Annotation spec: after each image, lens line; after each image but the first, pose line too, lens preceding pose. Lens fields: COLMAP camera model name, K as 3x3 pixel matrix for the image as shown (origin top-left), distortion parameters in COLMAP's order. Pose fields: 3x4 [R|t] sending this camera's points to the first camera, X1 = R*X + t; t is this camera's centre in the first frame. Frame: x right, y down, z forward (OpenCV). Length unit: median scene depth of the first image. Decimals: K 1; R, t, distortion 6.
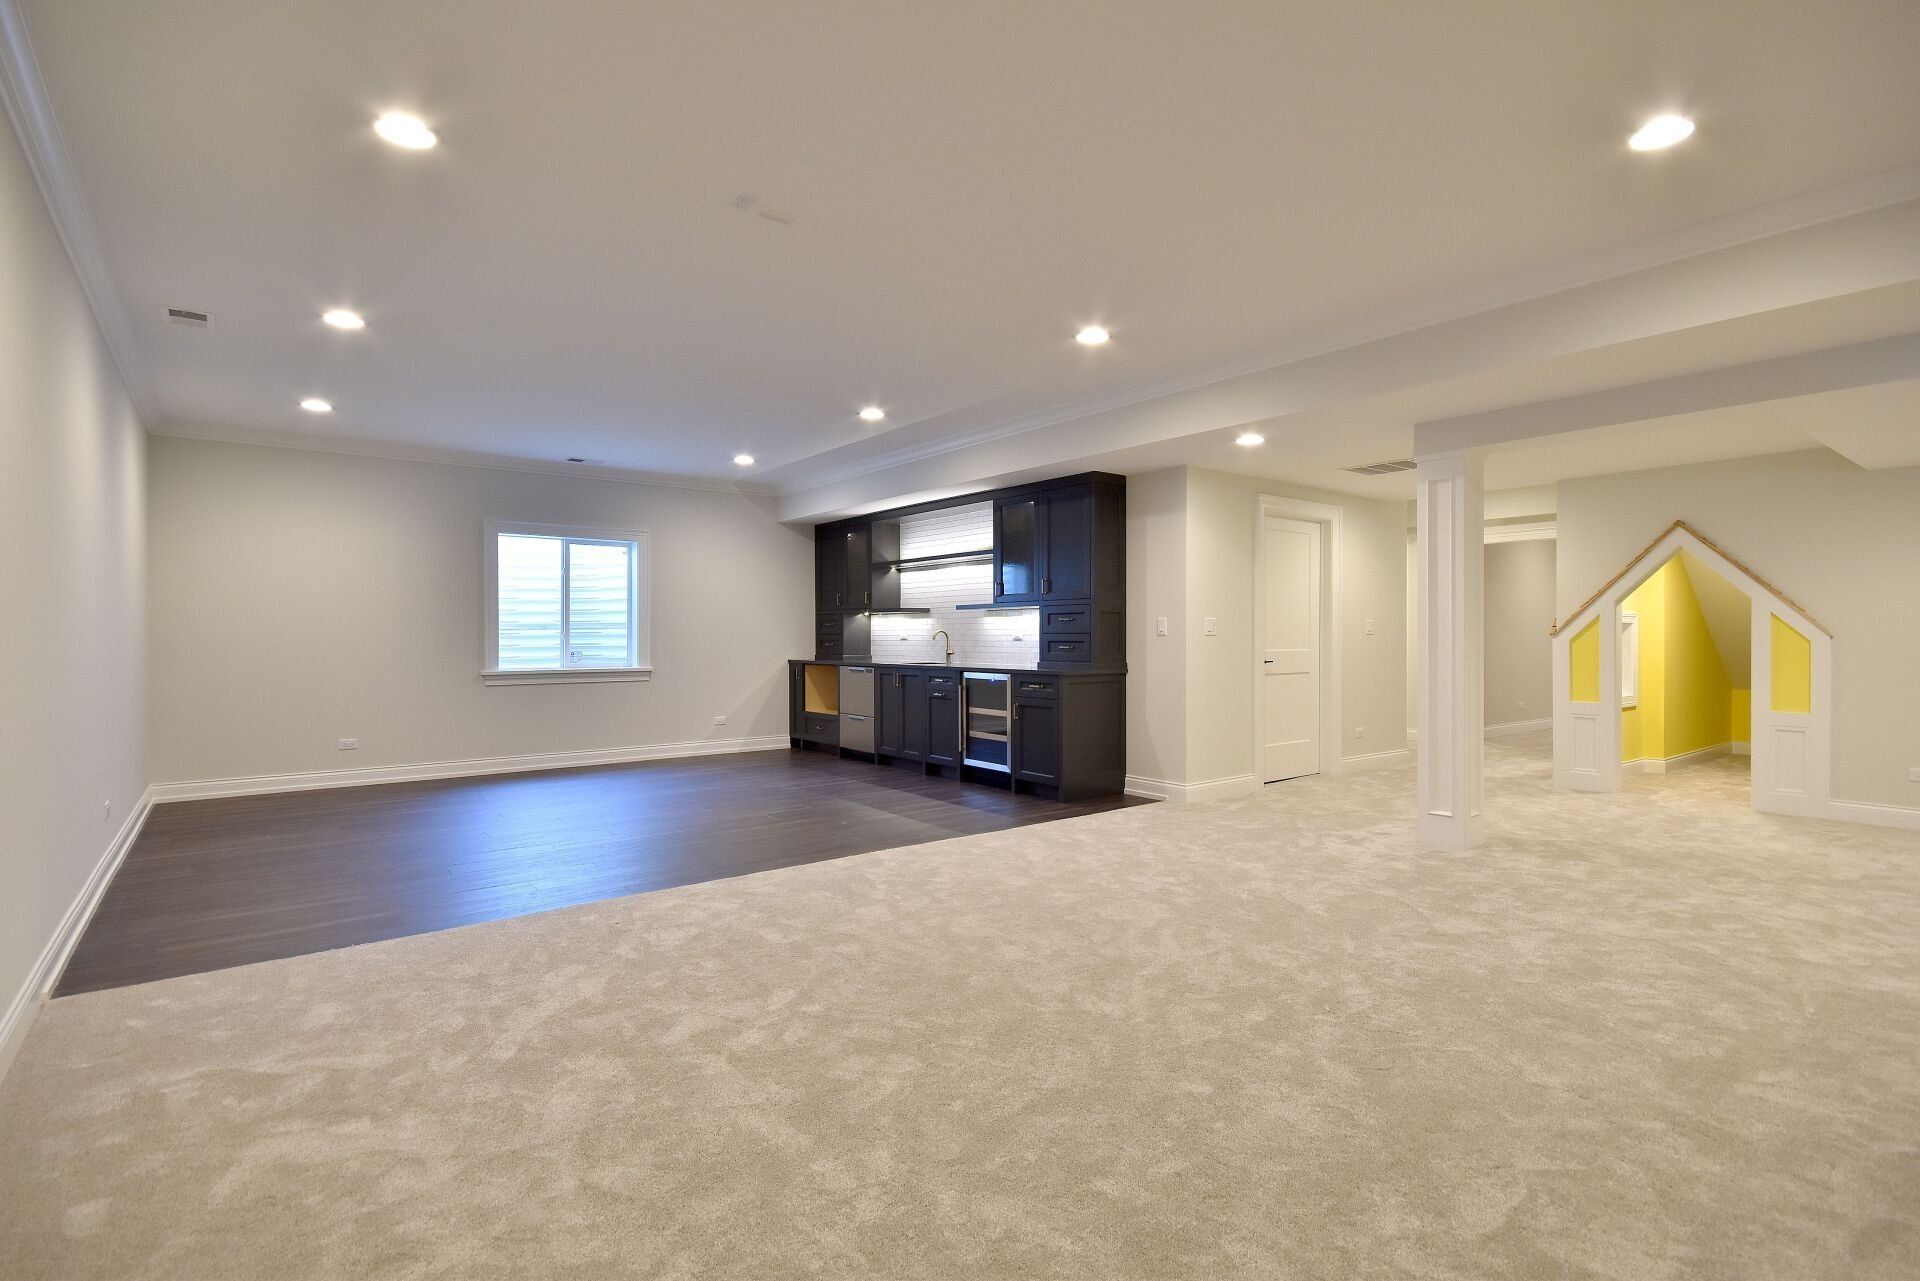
lens RADIAL K [[958.3, 0, 960.0], [0, 958.3, 640.5], [0, 0, 1]] dist [0.015937, -0.000365]
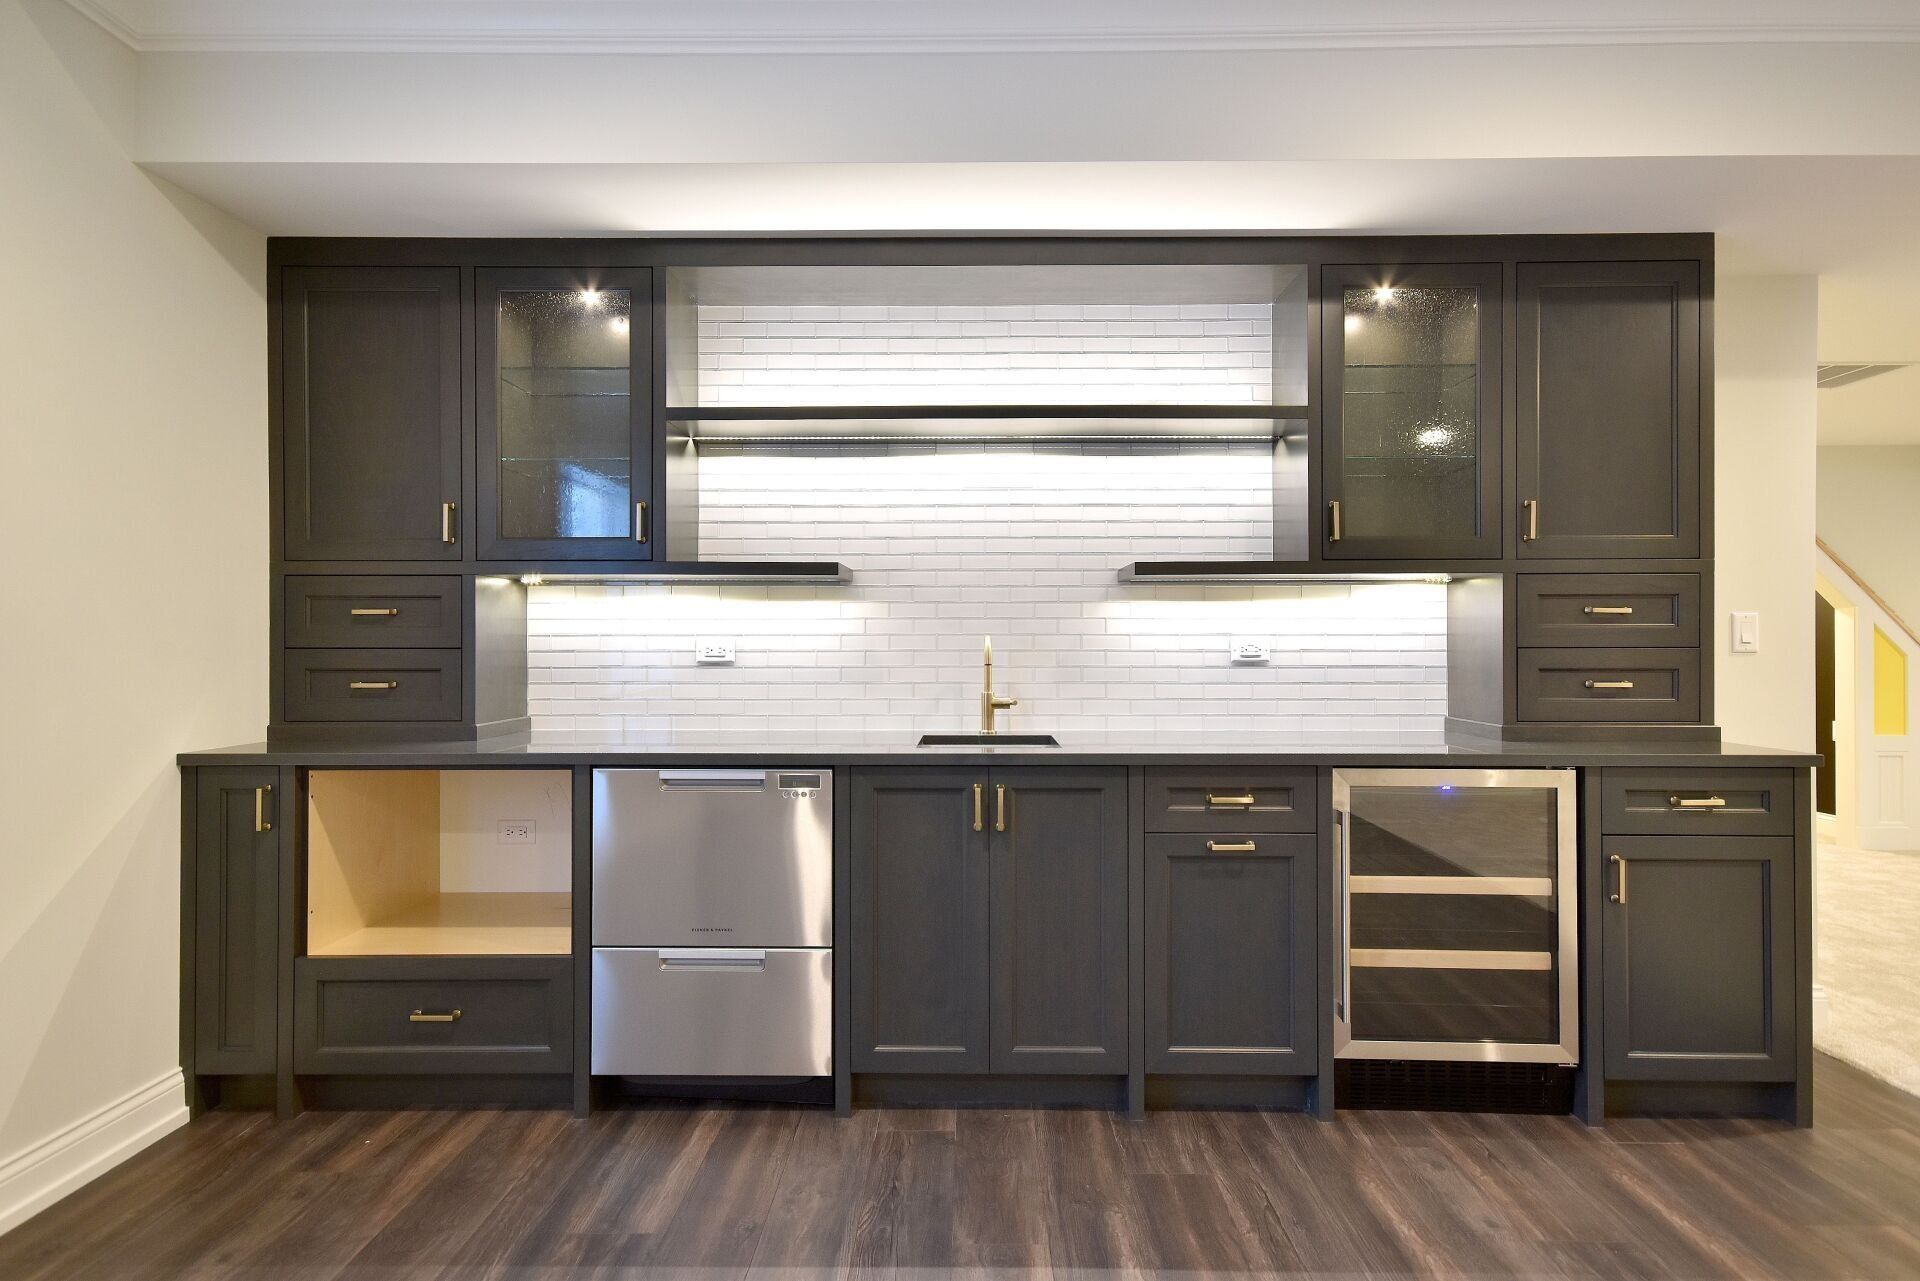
lens RADIAL K [[958.3, 0, 960.0], [0, 958.3, 640.5], [0, 0, 1]] dist [0.015937, -0.000365]
pose [[0.610394, 0.002829, 0.792093, -0.269731], [0.002492, 0.999982, -0.005491, -0.006618], [-0.792094, 0.005326, 0.610376, 0.750905]]
